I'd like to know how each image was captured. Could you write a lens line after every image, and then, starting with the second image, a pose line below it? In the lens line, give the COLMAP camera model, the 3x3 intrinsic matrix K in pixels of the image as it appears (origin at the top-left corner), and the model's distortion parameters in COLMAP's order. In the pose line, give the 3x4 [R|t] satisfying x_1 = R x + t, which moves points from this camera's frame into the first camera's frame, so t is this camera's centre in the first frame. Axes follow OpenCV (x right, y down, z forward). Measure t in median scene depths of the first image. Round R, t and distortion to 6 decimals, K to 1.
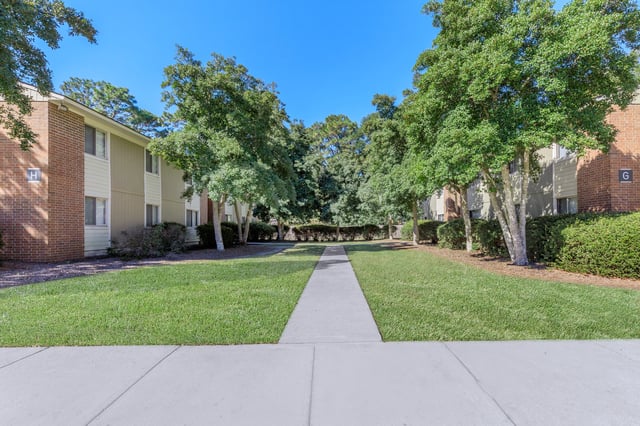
lens RADIAL K [[338.1, 0, 320.7], [0, 338.1, 206.5], [0, 0, 1]] dist [0.000062, -0.000085]
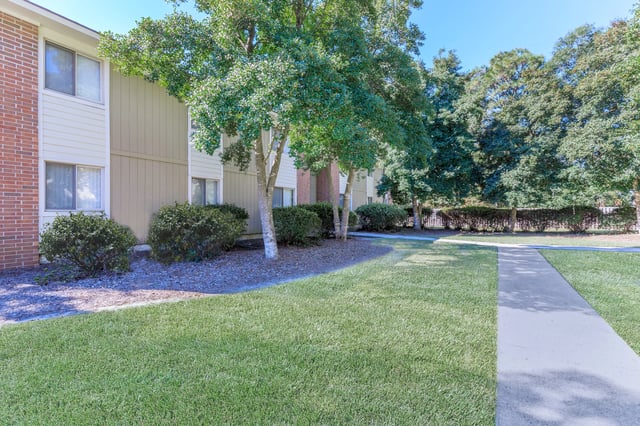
lens RADIAL K [[302.3, 0, 318.9], [0, 302.3, 217.4], [0, 0, 1]] dist [0.003587, 0.000396]
pose [[0.884807, 0.011918, -0.465805, -0.007255], [0.029358, 0.996261, 0.081256, 0.019043], [0.465032, -0.085571, 0.881149, 0.357284]]
